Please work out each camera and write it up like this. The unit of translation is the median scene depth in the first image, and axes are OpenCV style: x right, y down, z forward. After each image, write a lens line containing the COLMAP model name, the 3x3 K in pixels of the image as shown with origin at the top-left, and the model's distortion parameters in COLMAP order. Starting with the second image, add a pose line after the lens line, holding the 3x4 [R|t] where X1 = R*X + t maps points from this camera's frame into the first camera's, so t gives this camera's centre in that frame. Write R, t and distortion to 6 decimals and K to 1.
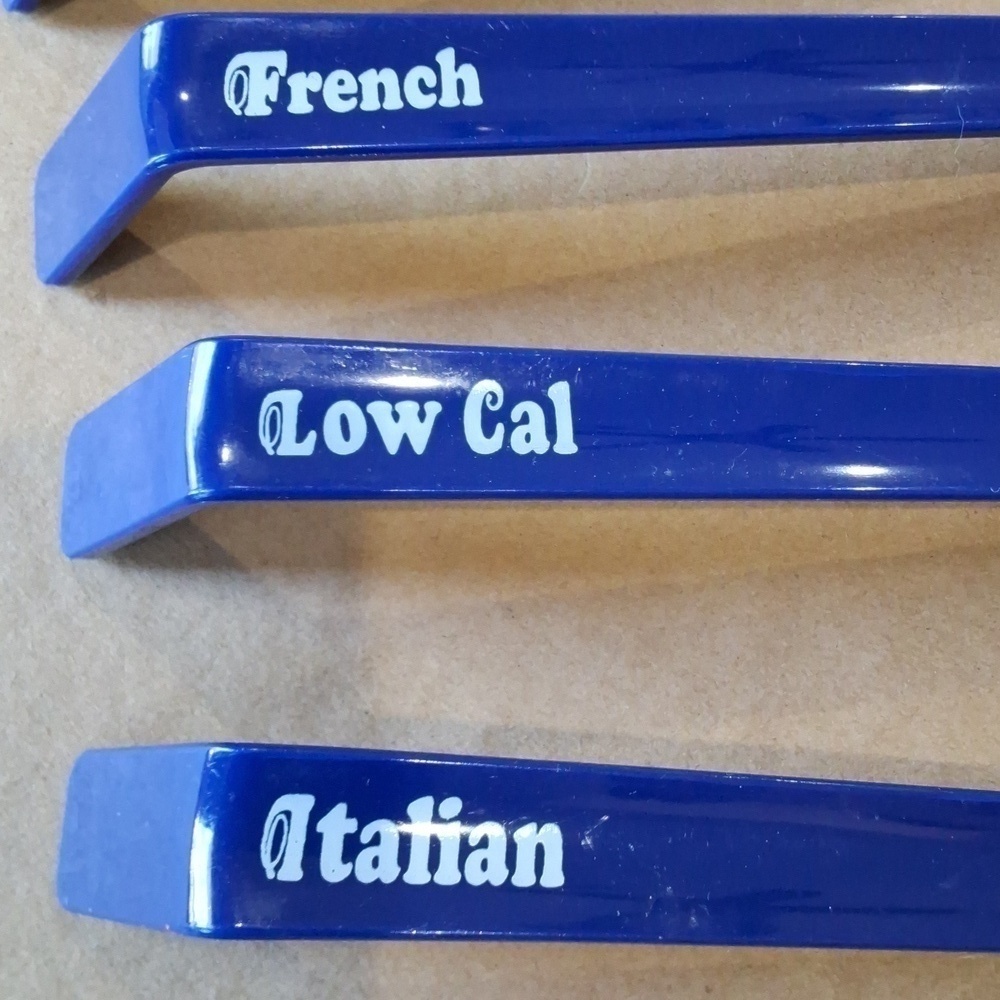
lens RADIAL K [[1307.0, 0, 535.2], [0, 1307.0, 475.3], [0, 0, 1]] dist [0.128449, -0.199409]
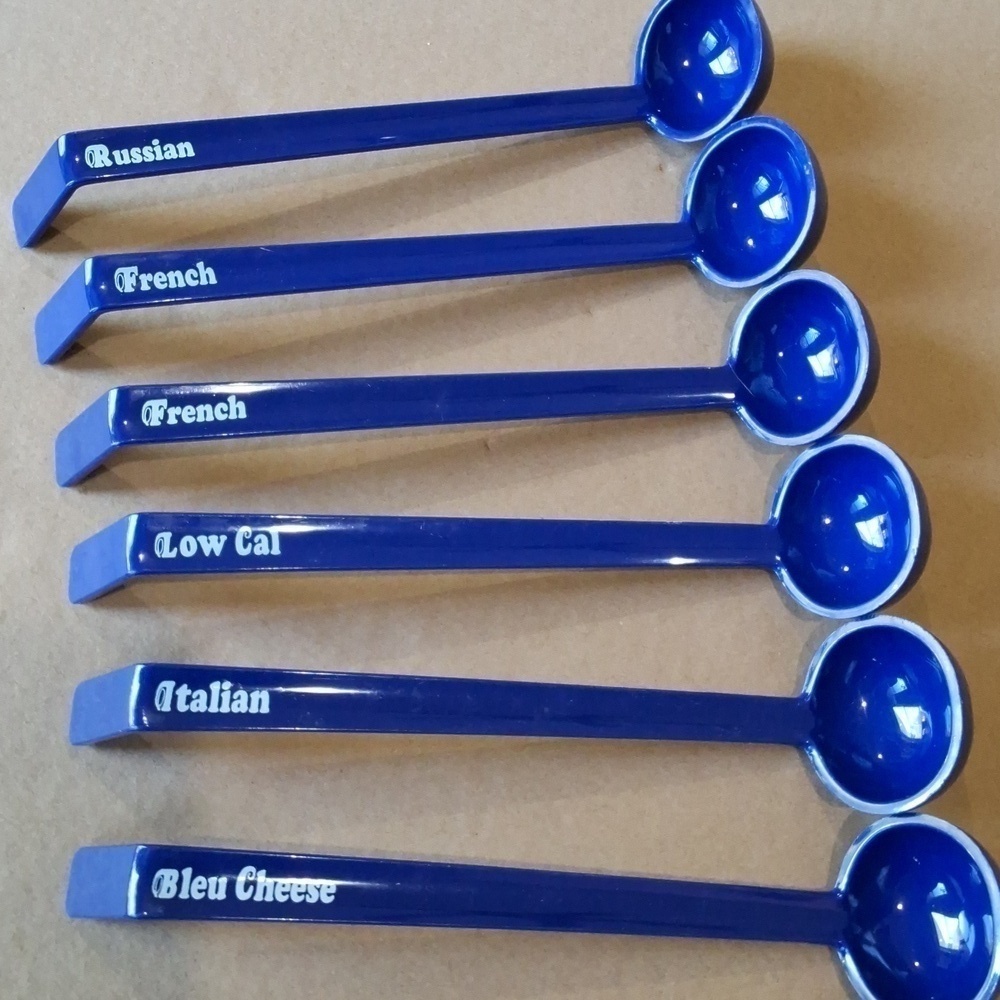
lens RADIAL K [[1307.0, 0, 535.2], [0, 1307.0, 475.3], [0, 0, 1]] dist [0.128449, -0.199409]
pose [[0.997226, -0.015906, 0.072715, 0.332516], [0.021576, 0.996730, -0.077869, 0.039458], [-0.071239, 0.079222, 0.994308, -1.565704]]
